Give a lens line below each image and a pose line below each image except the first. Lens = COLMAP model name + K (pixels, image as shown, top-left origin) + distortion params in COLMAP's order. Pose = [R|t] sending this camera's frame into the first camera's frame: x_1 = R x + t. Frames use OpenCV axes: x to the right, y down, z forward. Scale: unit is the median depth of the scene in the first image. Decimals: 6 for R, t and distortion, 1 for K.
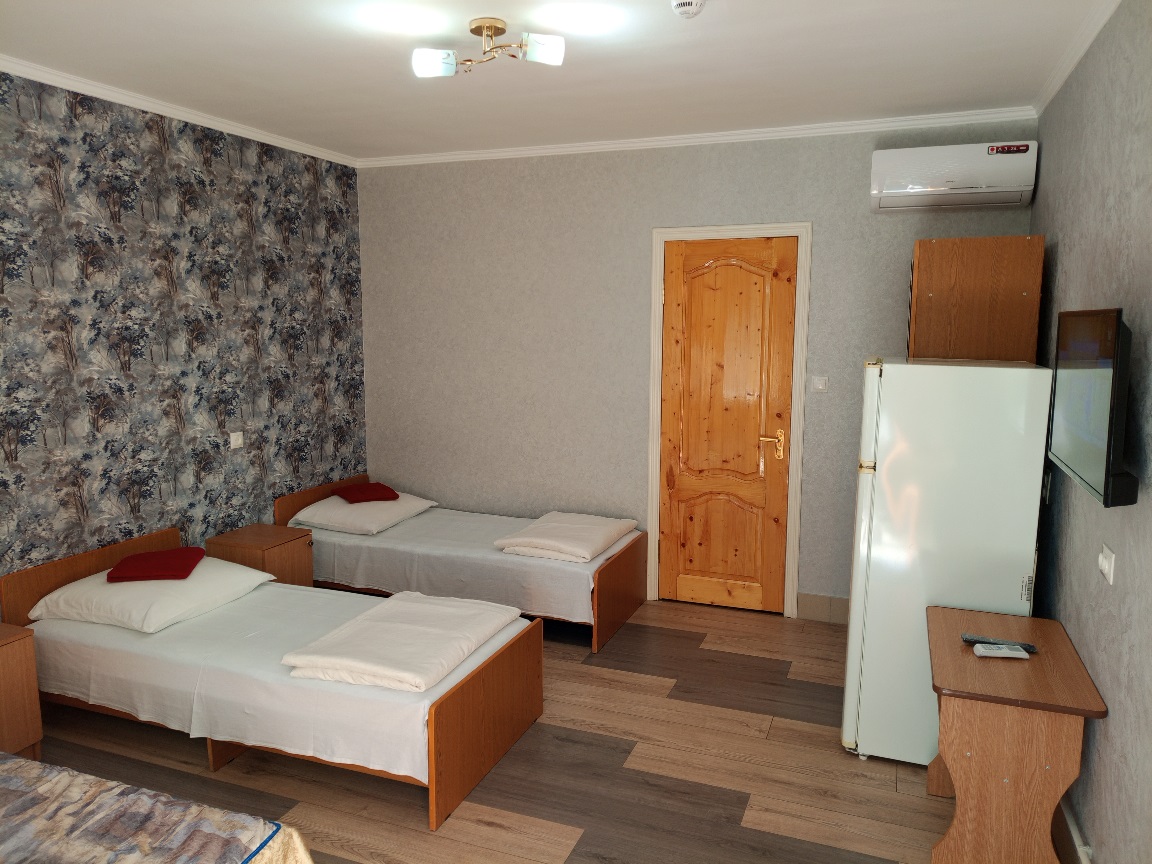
lens RADIAL K [[830.1, 0, 572.7], [0, 830.1, 433.6], [0, 0, 1]] dist [0.028542, -0.031983]
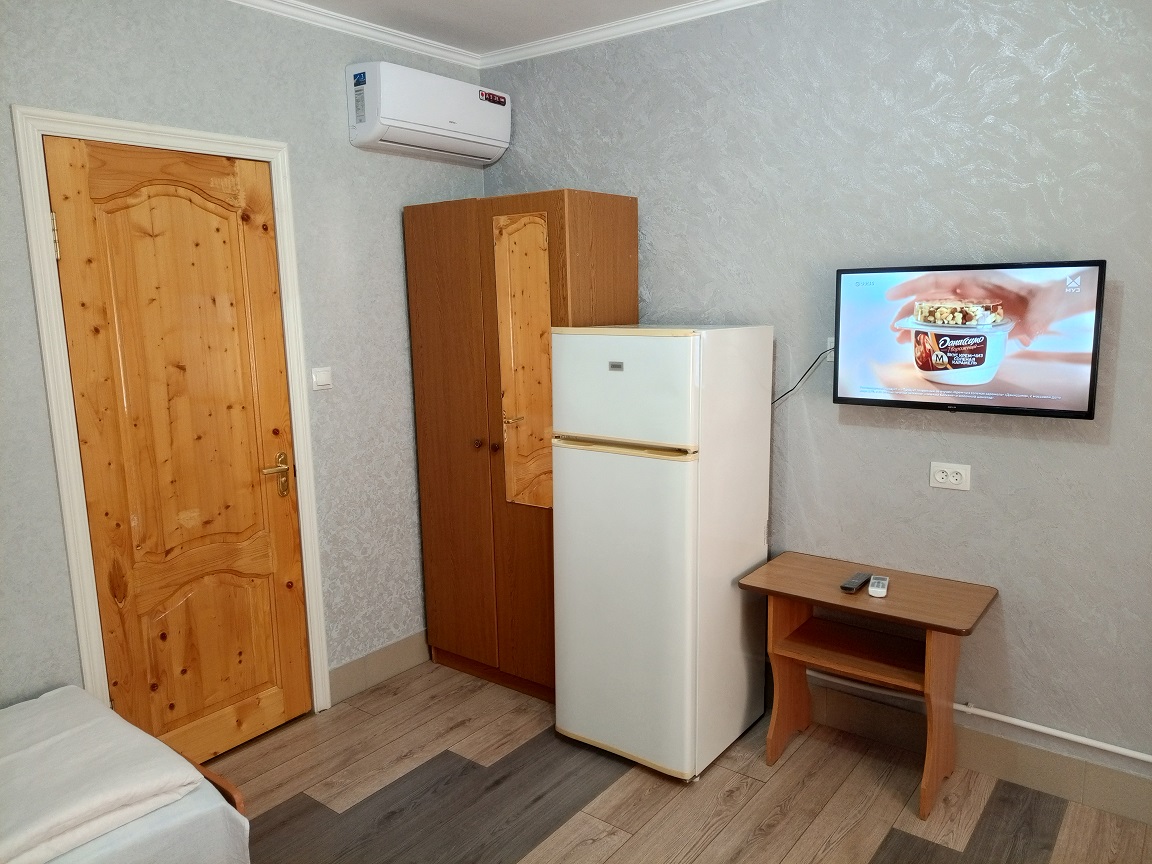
lens RADIAL K [[830.1, 0, 577.1], [0, 830.1, 434.3], [0, 0, 1]] dist [0.028542, -0.031983]
pose [[0.273219, -0.169596, 0.946884, -0.301110], [0.149433, 0.979869, 0.132386, -0.068414], [-0.950274, 0.105325, 0.293062, 0.539862]]
